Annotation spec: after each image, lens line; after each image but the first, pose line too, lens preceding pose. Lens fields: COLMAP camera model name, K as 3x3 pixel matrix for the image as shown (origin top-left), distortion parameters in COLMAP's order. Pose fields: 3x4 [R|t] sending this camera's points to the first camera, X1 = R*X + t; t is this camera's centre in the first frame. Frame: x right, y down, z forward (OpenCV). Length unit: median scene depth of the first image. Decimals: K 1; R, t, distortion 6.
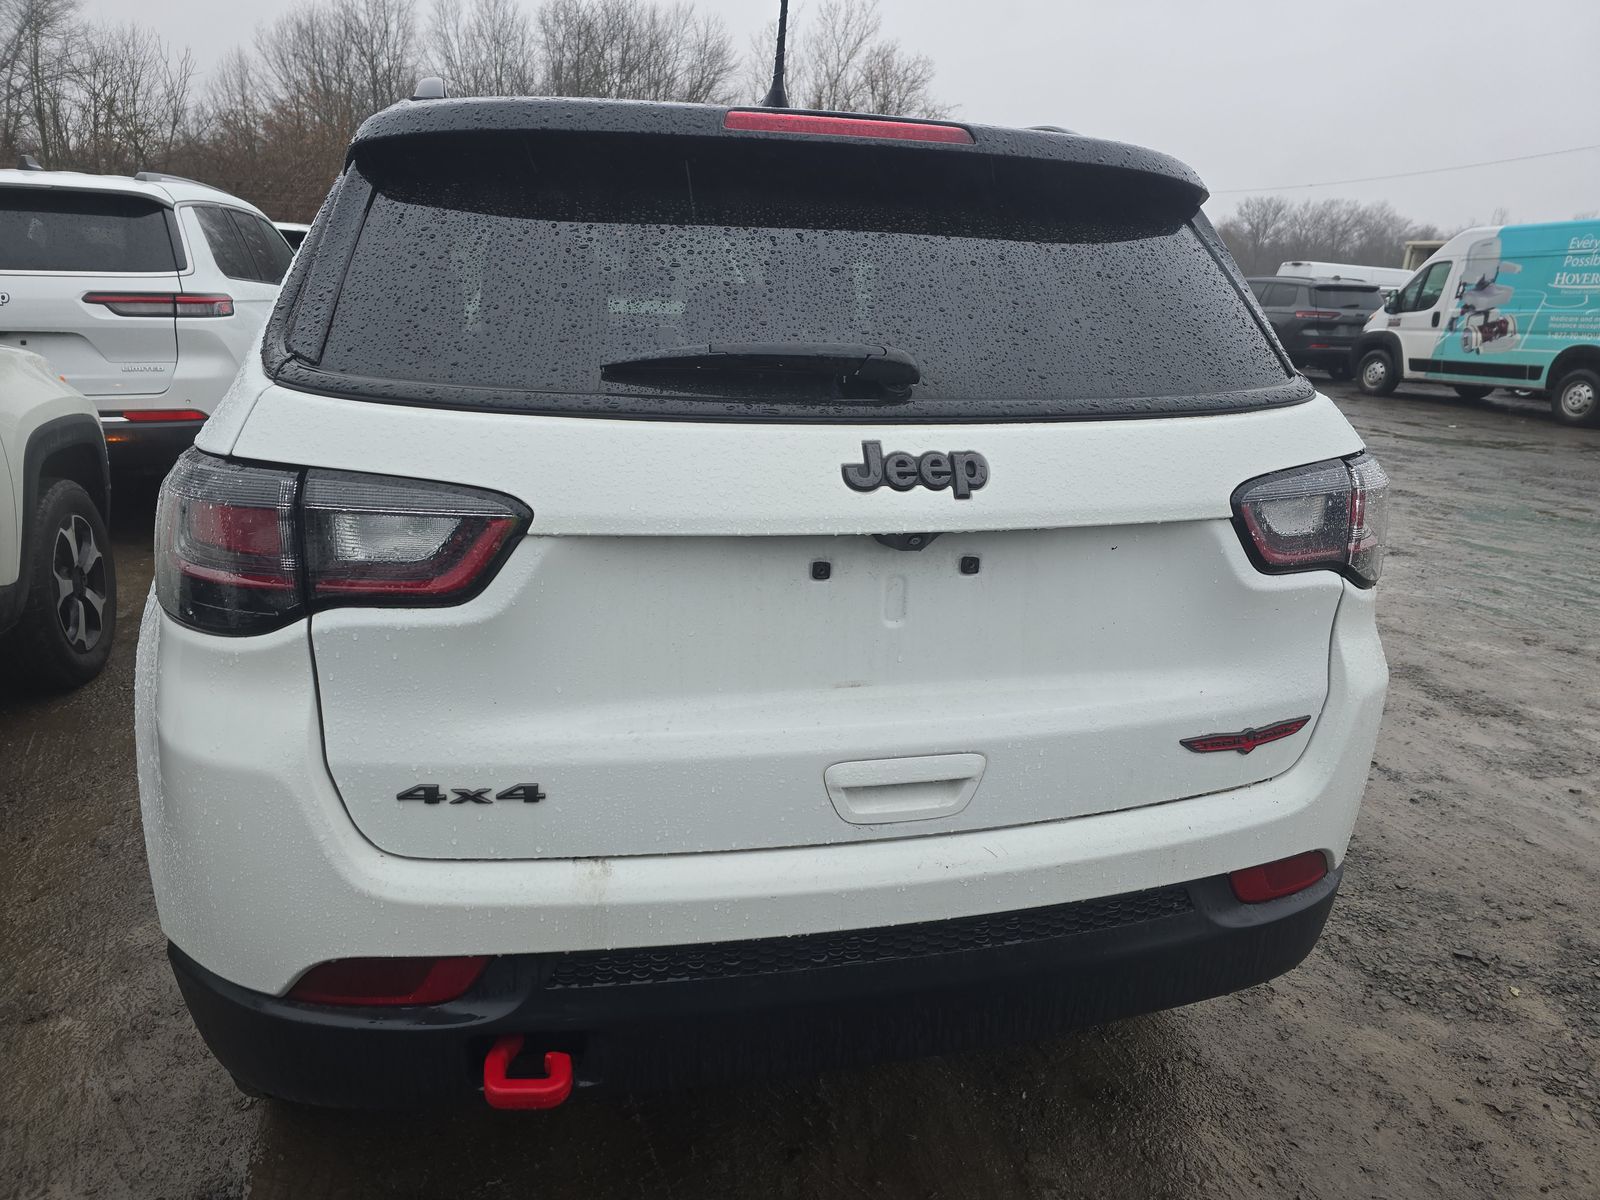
lens RADIAL K [[1051.0, 0, 771.4], [0, 1051.0, 597.9], [0, 0, 1]] dist [0.067976, -0.050247]
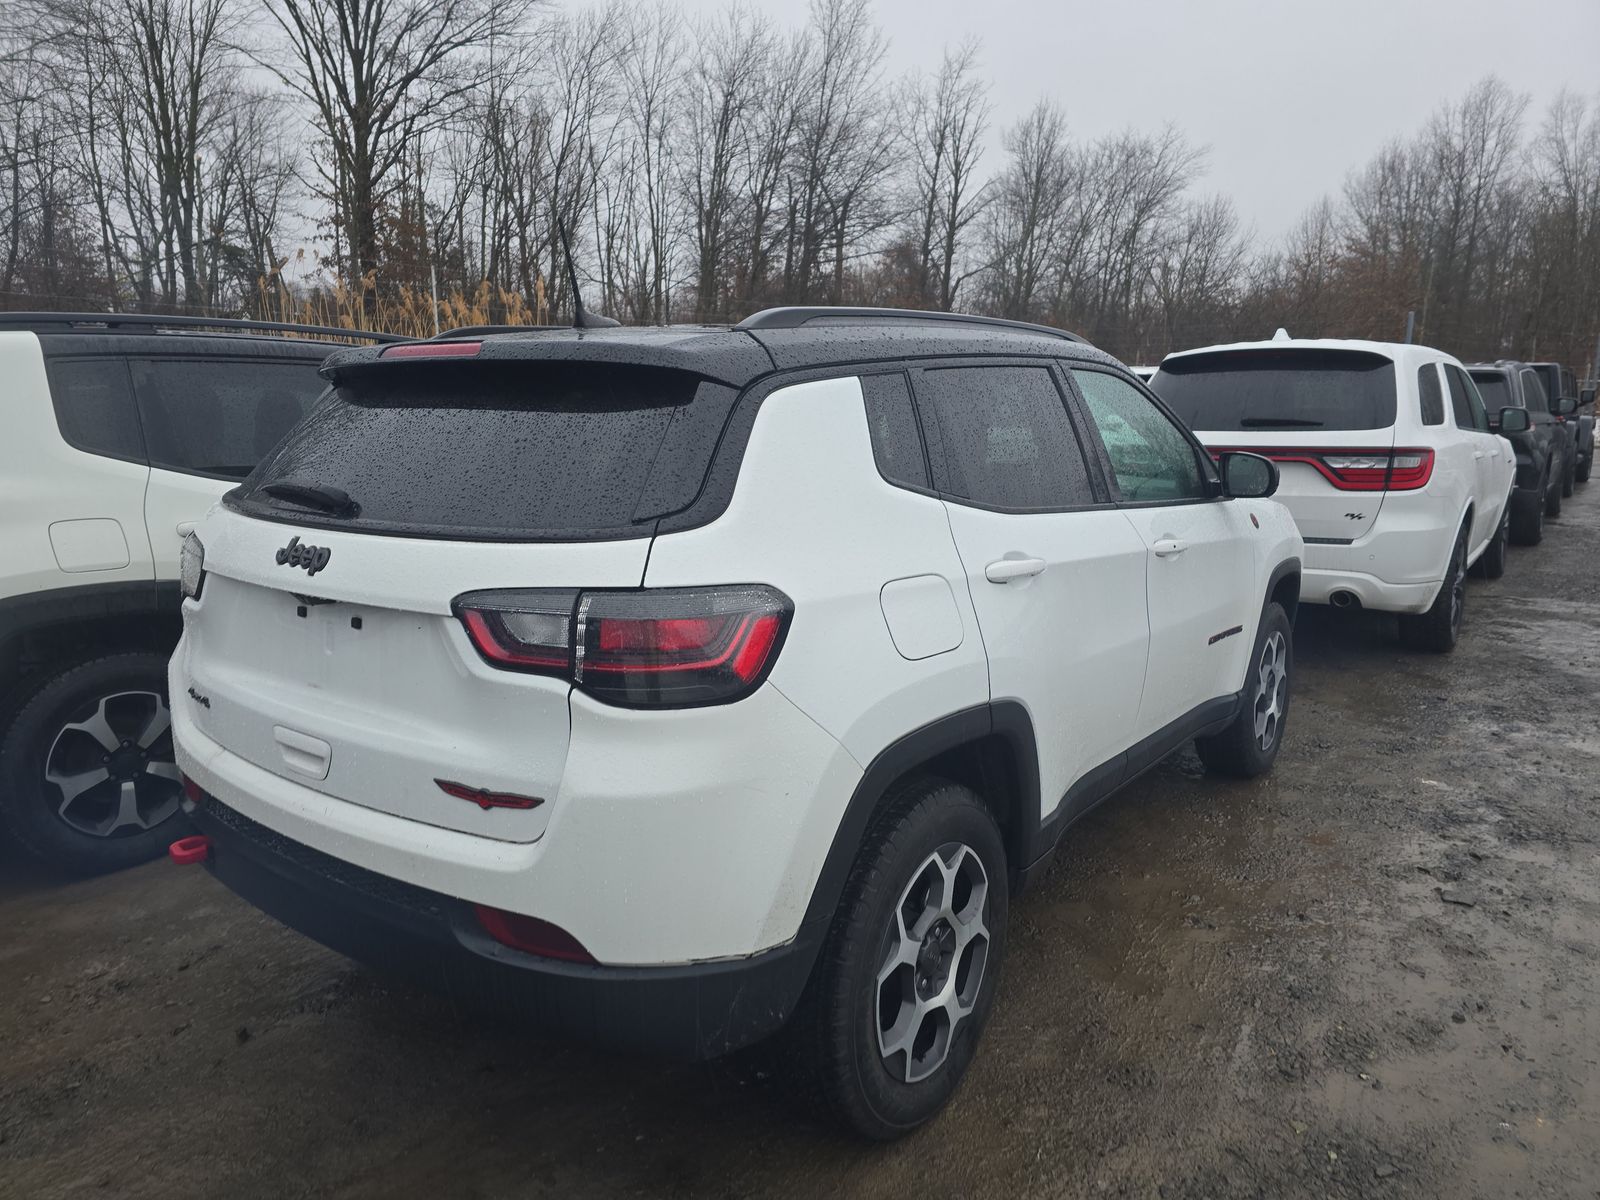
lens RADIAL K [[1058.9, 0, 763.1], [0, 1058.9, 598.9], [0, 0, 1]] dist [0.064537, -0.053104]
pose [[0.622951, 0.109086, -0.774617, 1.785520], [-0.200562, 0.979402, -0.023368, -0.149747], [0.756113, 0.169916, 0.631999, 0.455770]]
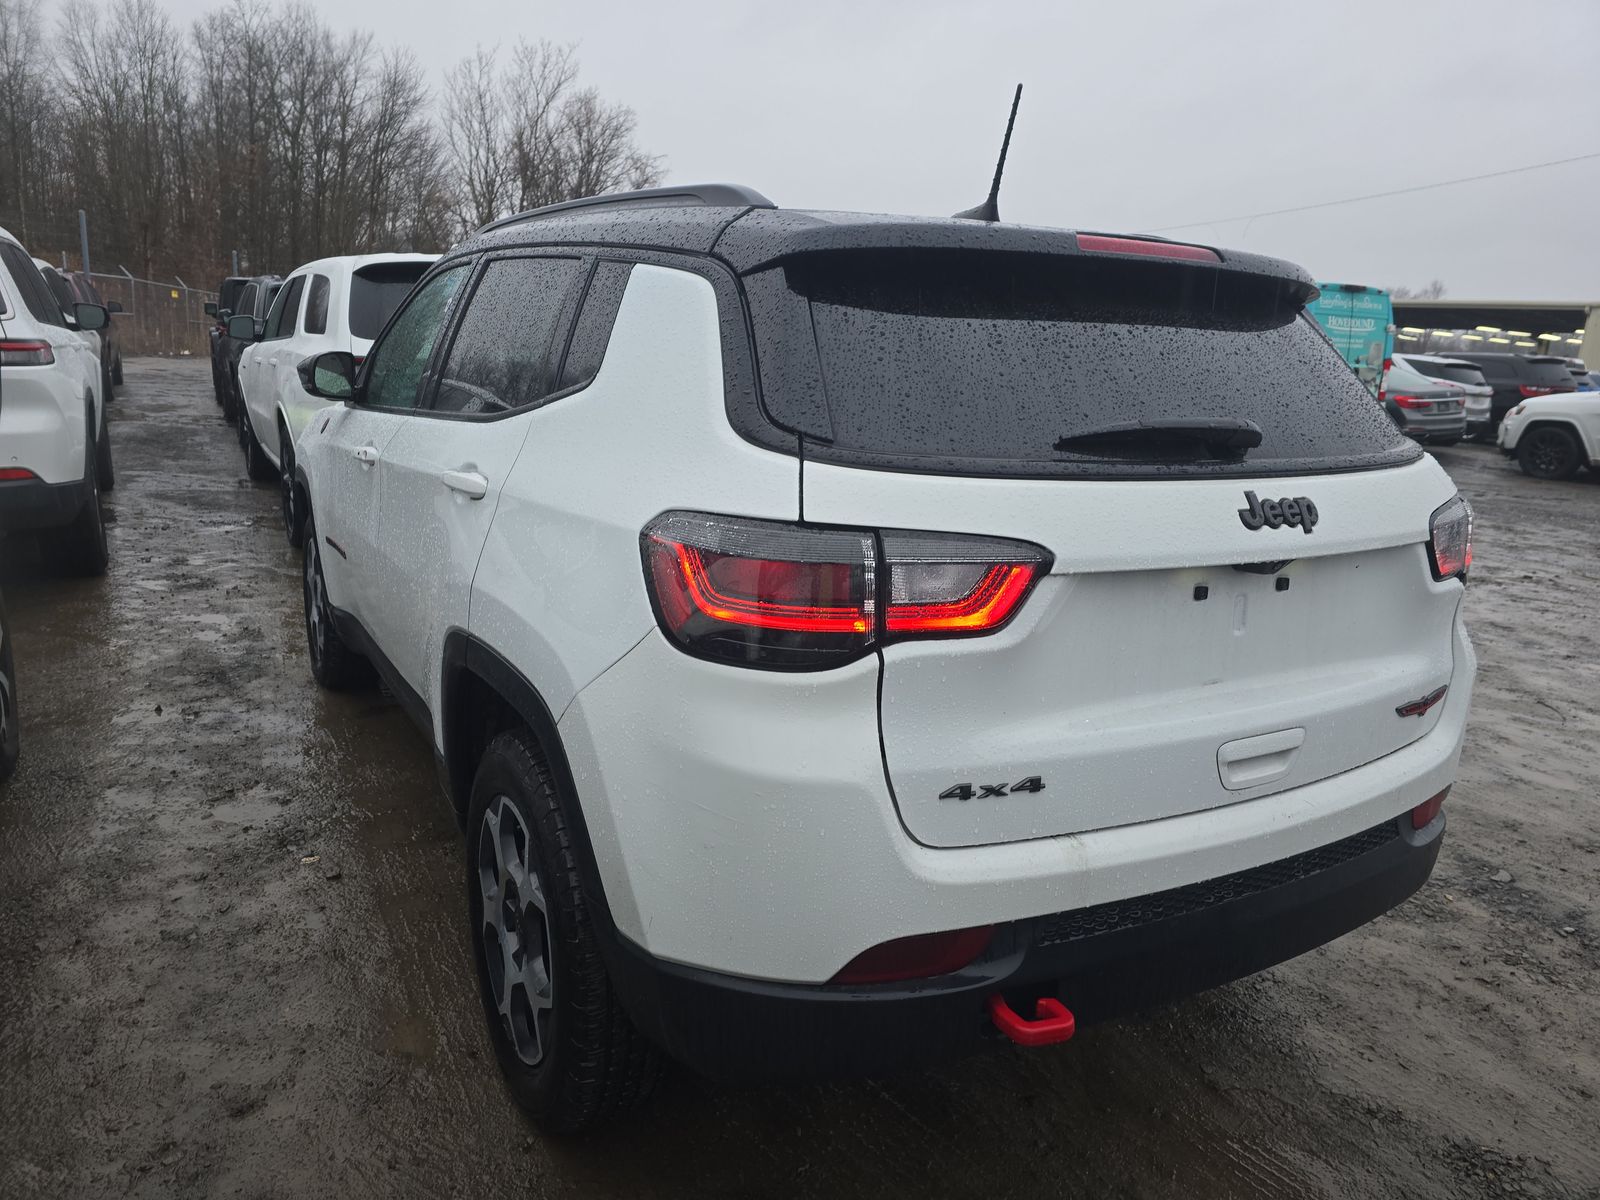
lens RADIAL K [[1058.9, 0, 763.1], [0, 1058.9, 598.9], [0, 0, 1]] dist [0.064537, -0.053104]
pose [[0.964918, -0.051252, 0.257499, -0.778620], [0.060593, 0.997756, -0.028470, -0.013605], [-0.255462, 0.043074, 0.965859, -0.117496]]
